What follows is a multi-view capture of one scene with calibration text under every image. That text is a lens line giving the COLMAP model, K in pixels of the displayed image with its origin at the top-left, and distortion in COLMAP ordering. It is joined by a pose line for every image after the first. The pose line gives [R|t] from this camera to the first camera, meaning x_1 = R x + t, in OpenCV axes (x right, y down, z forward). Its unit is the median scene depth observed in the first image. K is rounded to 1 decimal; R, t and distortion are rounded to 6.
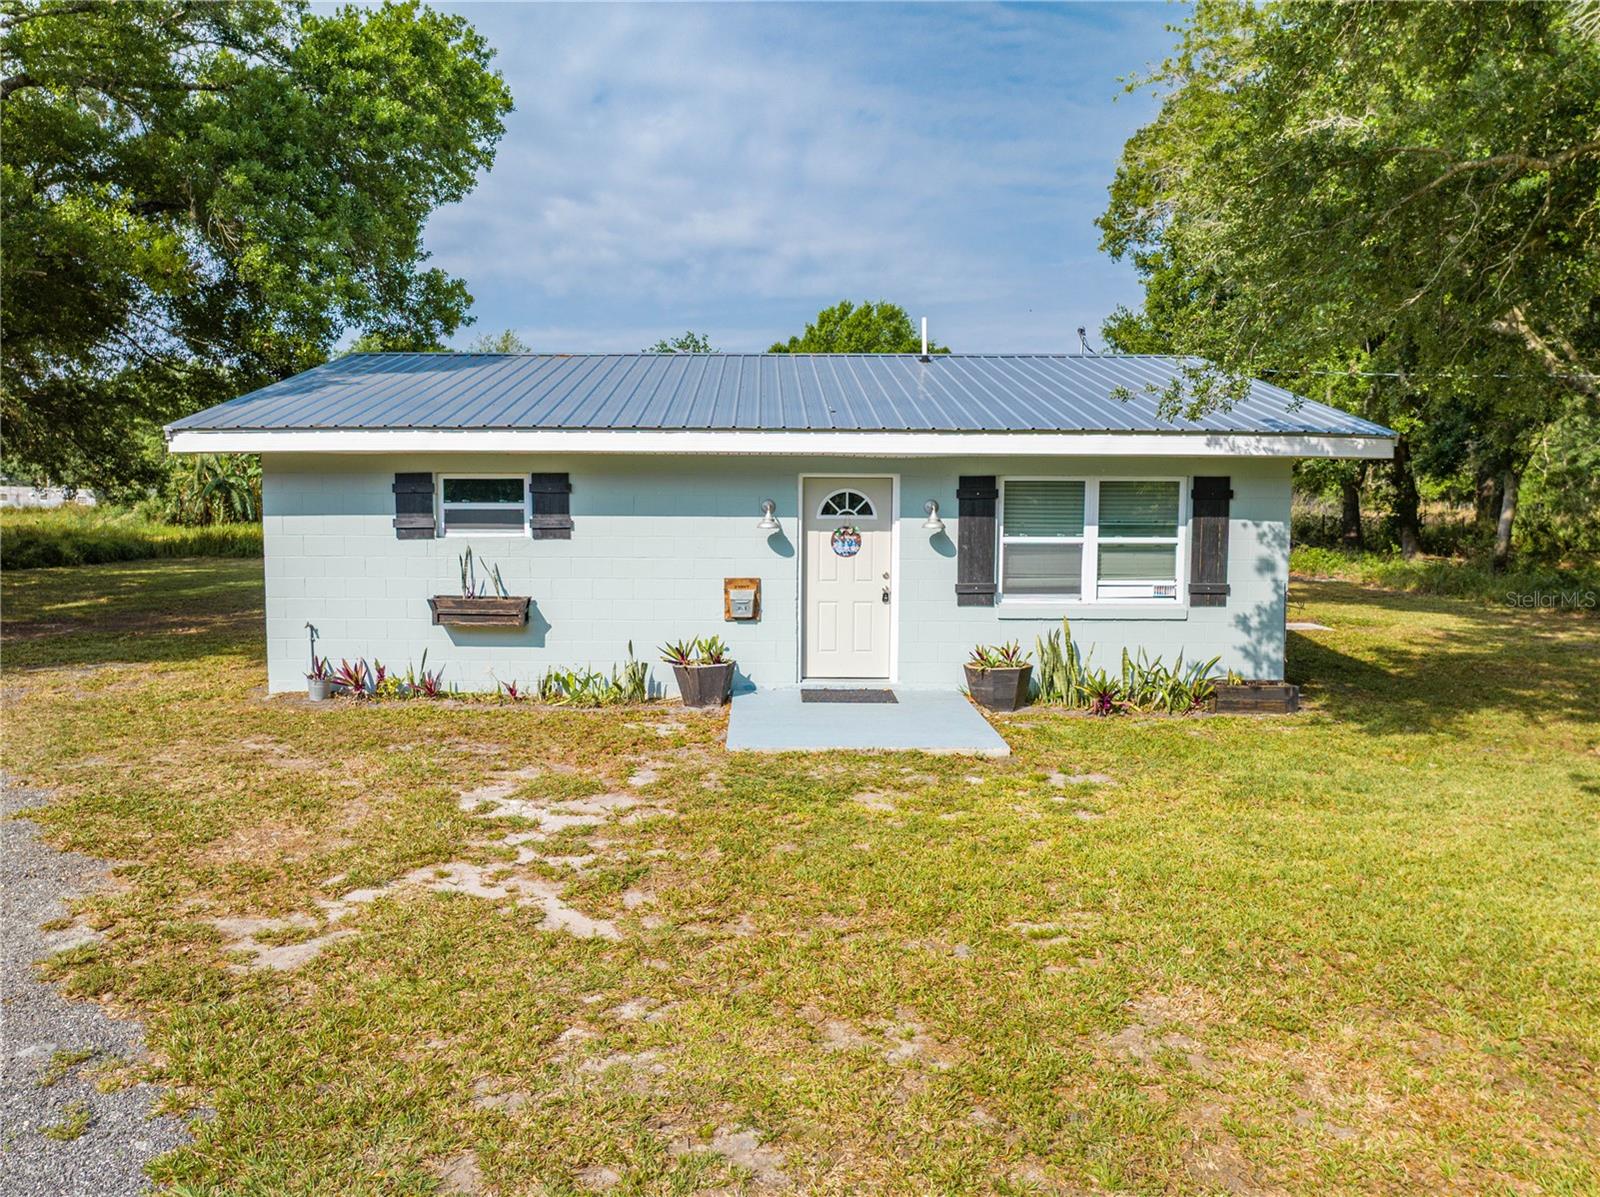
lens RADIAL K [[1147.3, 0, 758.0], [0, 1147.3, 607.2], [0, 0, 1]] dist [-0.037906, -0.002901]
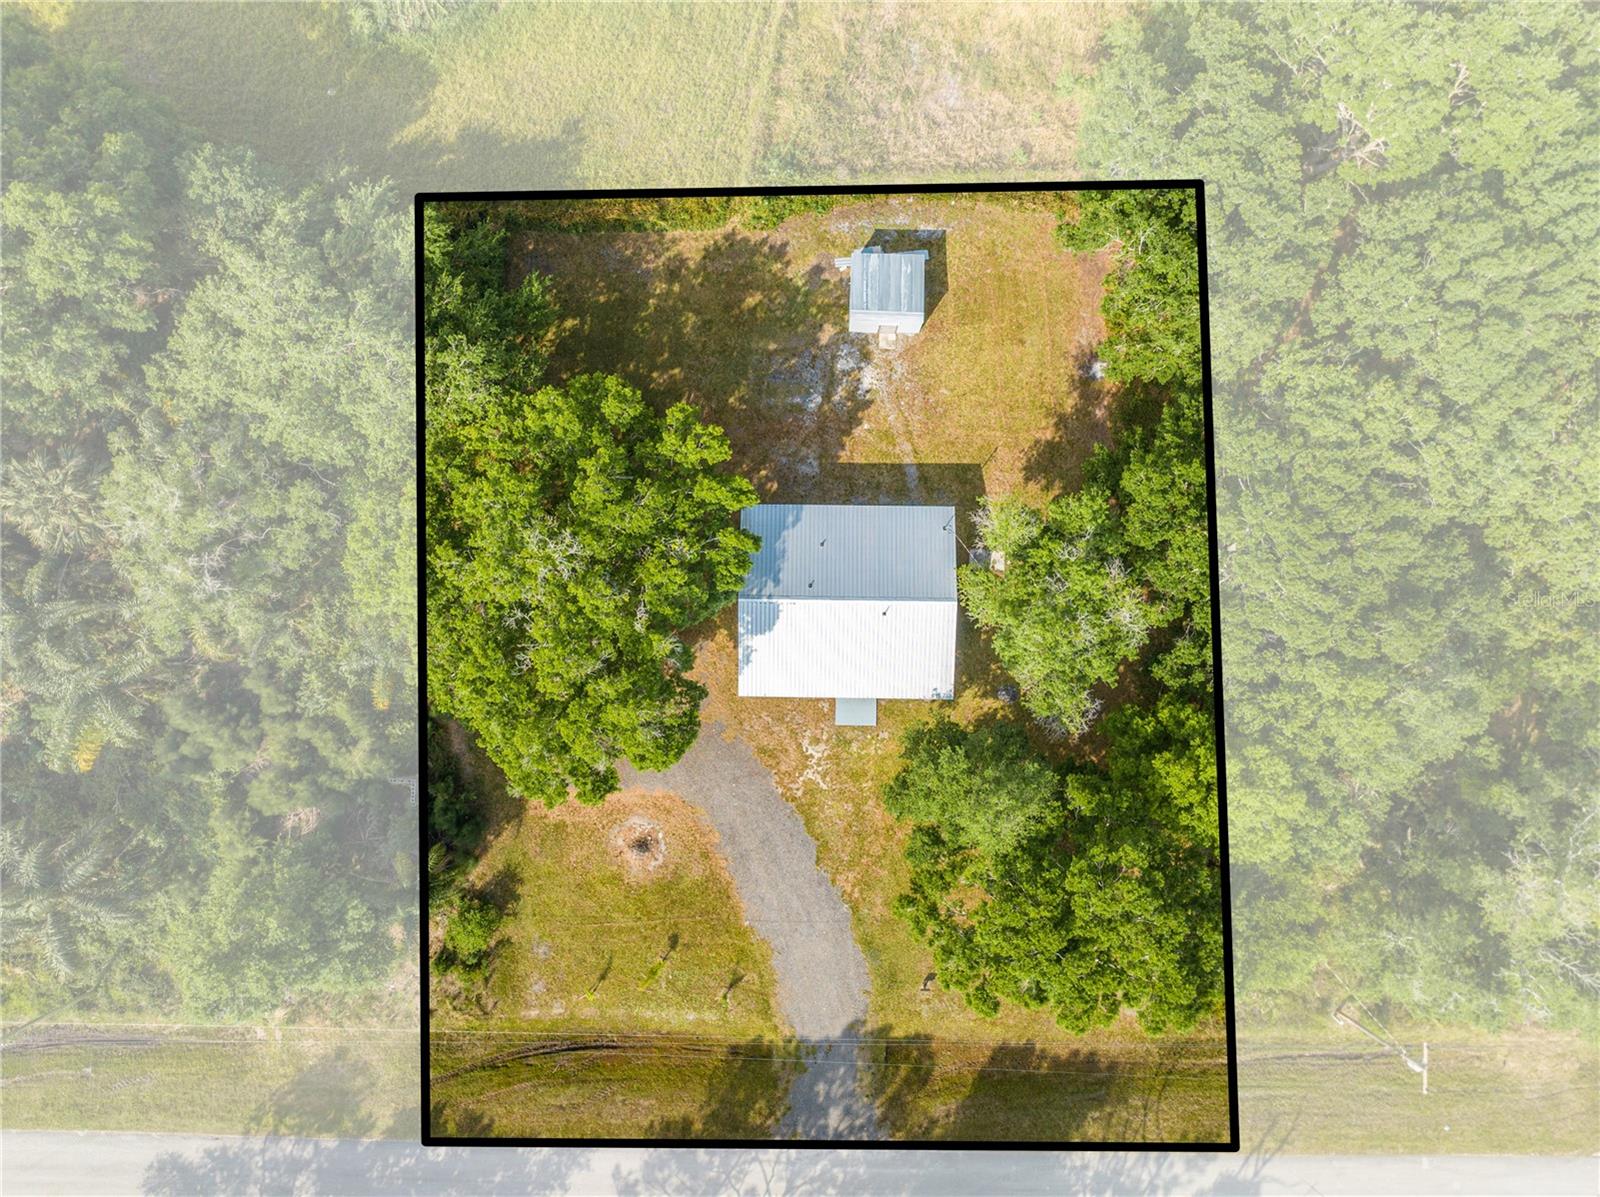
lens RADIAL K [[1124.4, 0, 800.0], [0, 1124.4, 598.5], [0, 0, 1]] dist [-0.036466, 0.002955]
pose [[0.999833, 0.012917, -0.012957, -0.133419], [0.011228, 0.125964, 0.991971, -5.444886], [0.014446, -0.991951, 0.125798, 0.721355]]
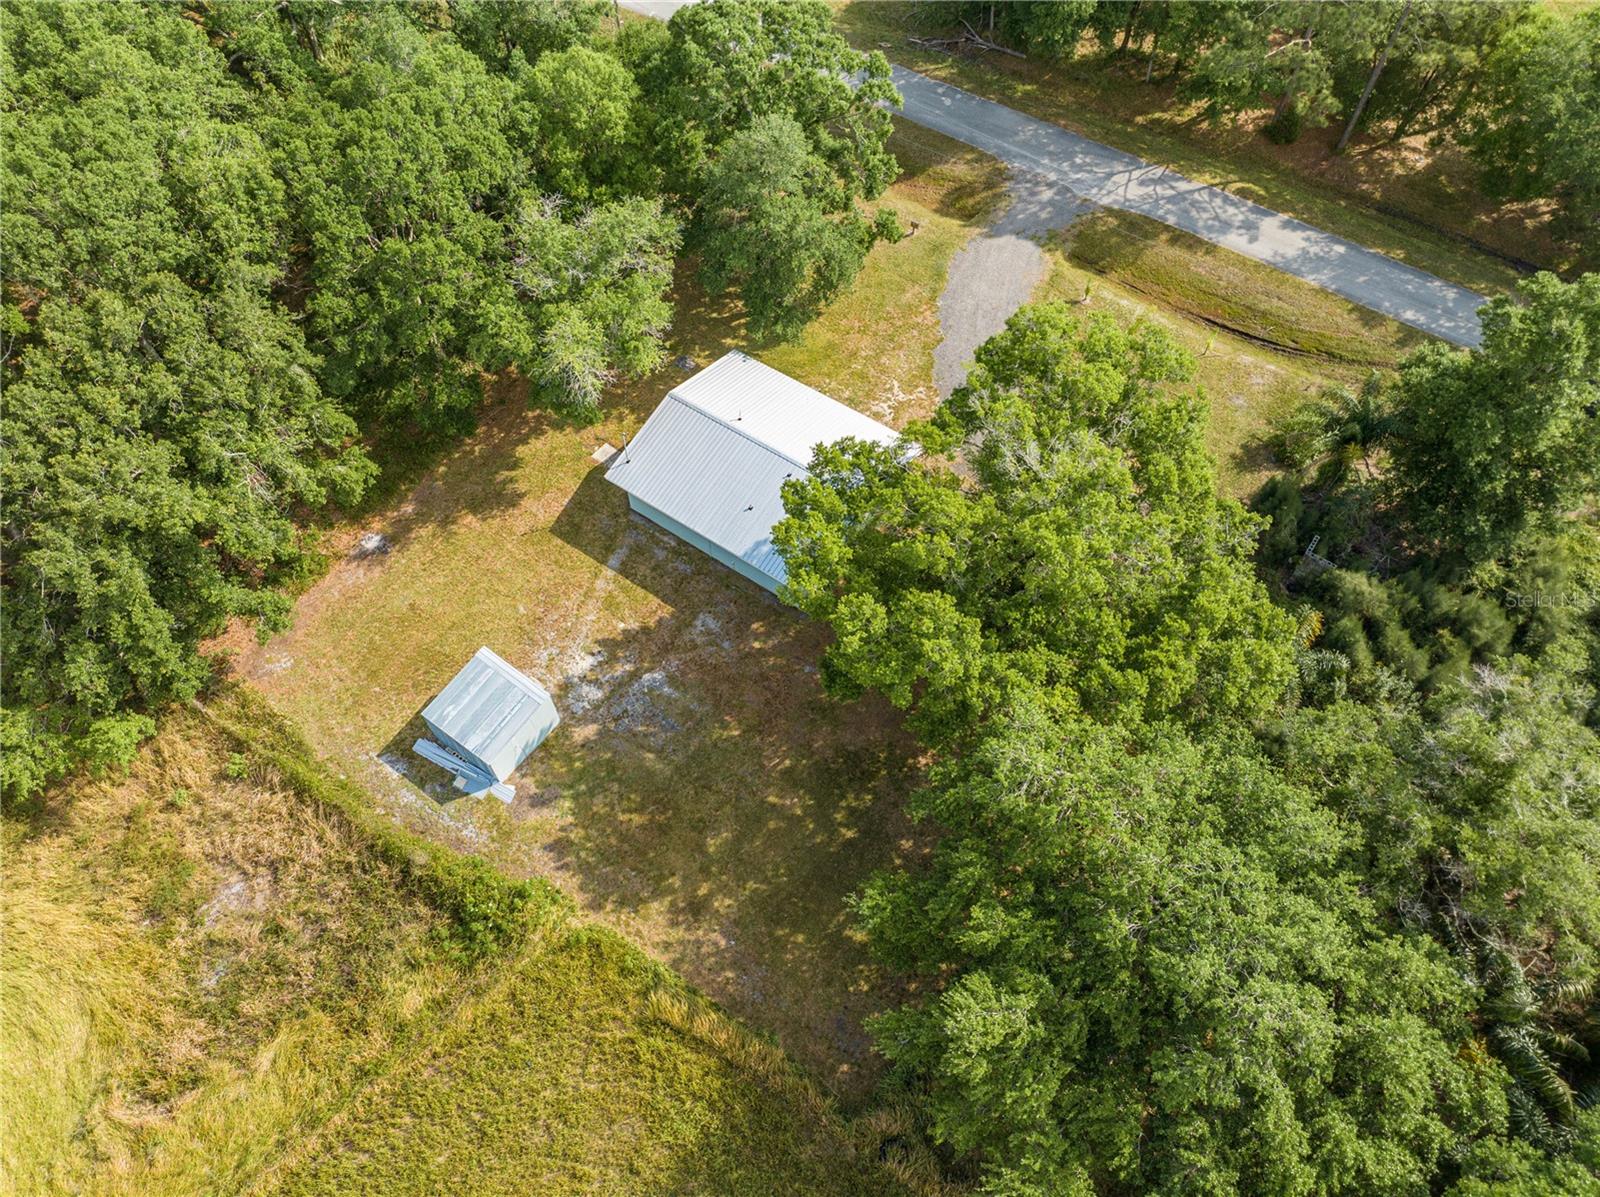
lens RADIAL K [[1127.0, 0, 793.6], [0, 1127.0, 596.0], [0, 0, 1]] dist [-0.035419, 0.003219]
pose [[-0.815830, -0.478362, 0.324947, -1.892404], [0.063194, 0.484799, 0.872340, -4.040193], [-0.574828, 0.732216, -0.365284, 3.459660]]
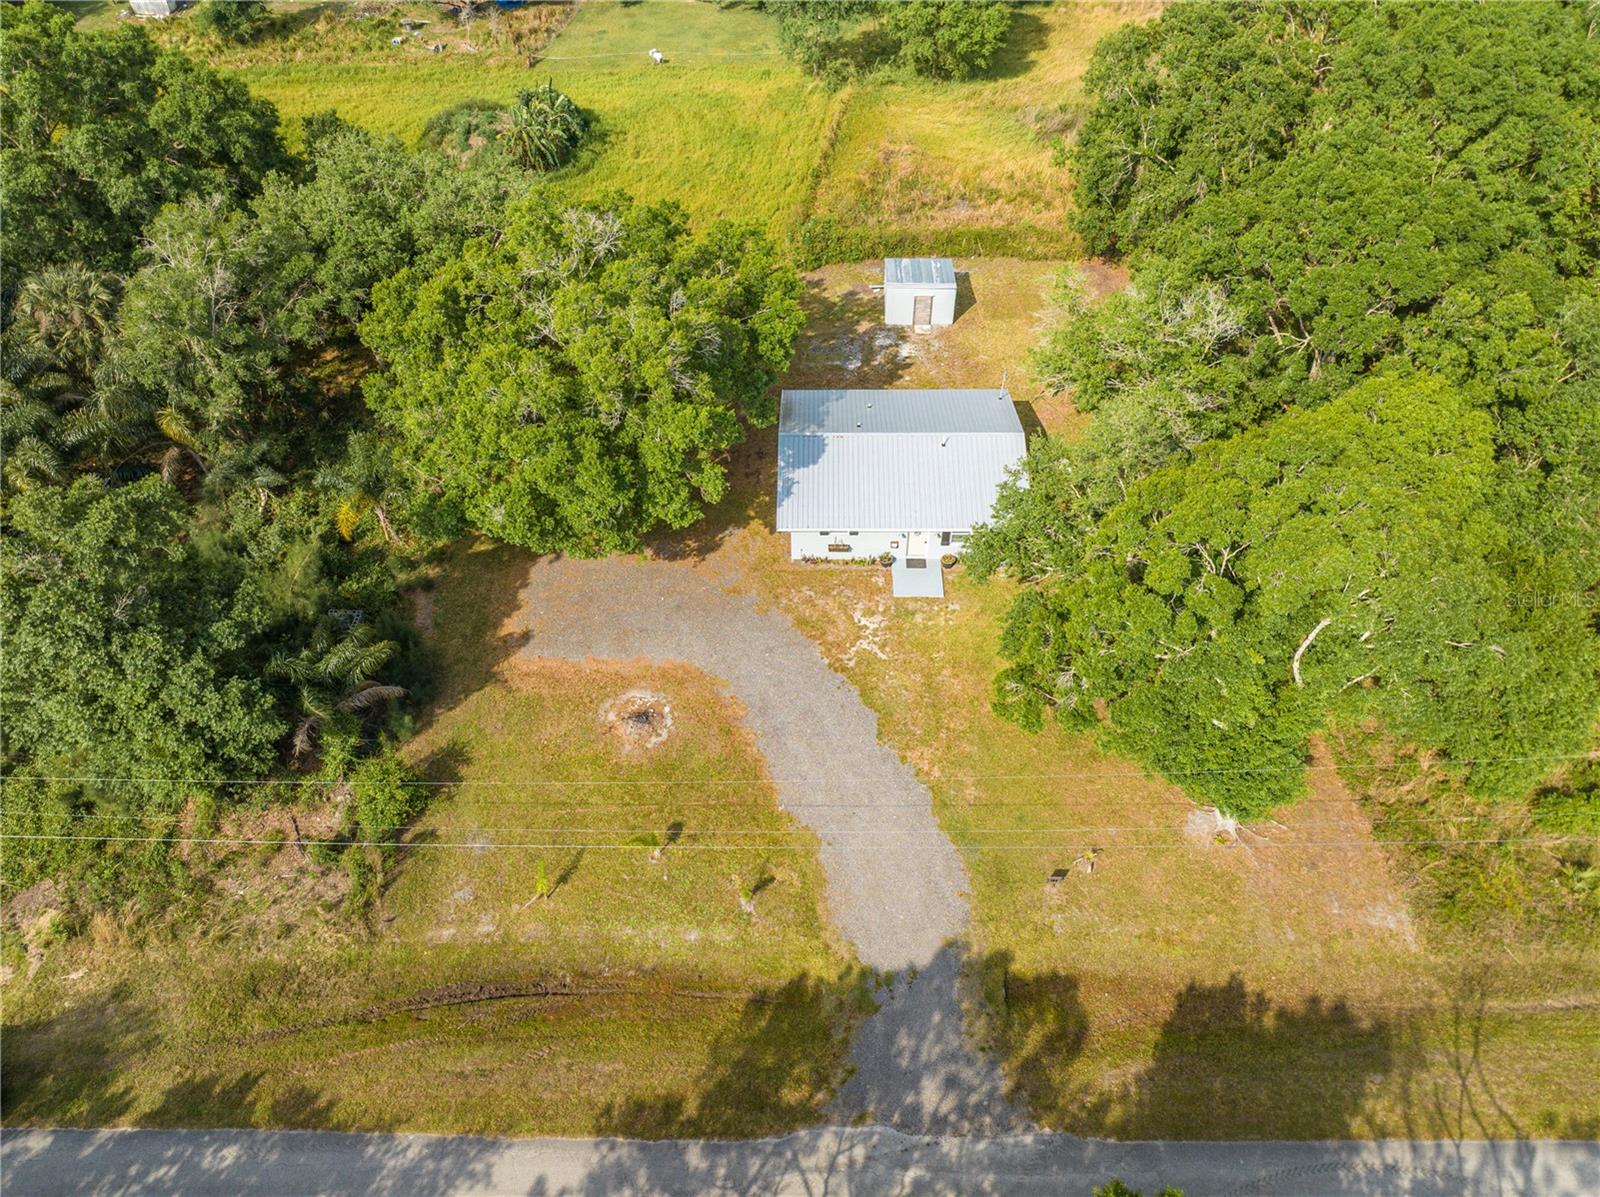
lens RADIAL K [[1127.0, 0, 793.6], [0, 1127.0, 596.0], [0, 0, 1]] dist [-0.035419, 0.003219]
pose [[0.999748, 0.001165, -0.022411, -0.319720], [0.013860, 0.753398, 0.657418, -2.851082], [0.017650, -0.657563, 0.753192, -2.576576]]
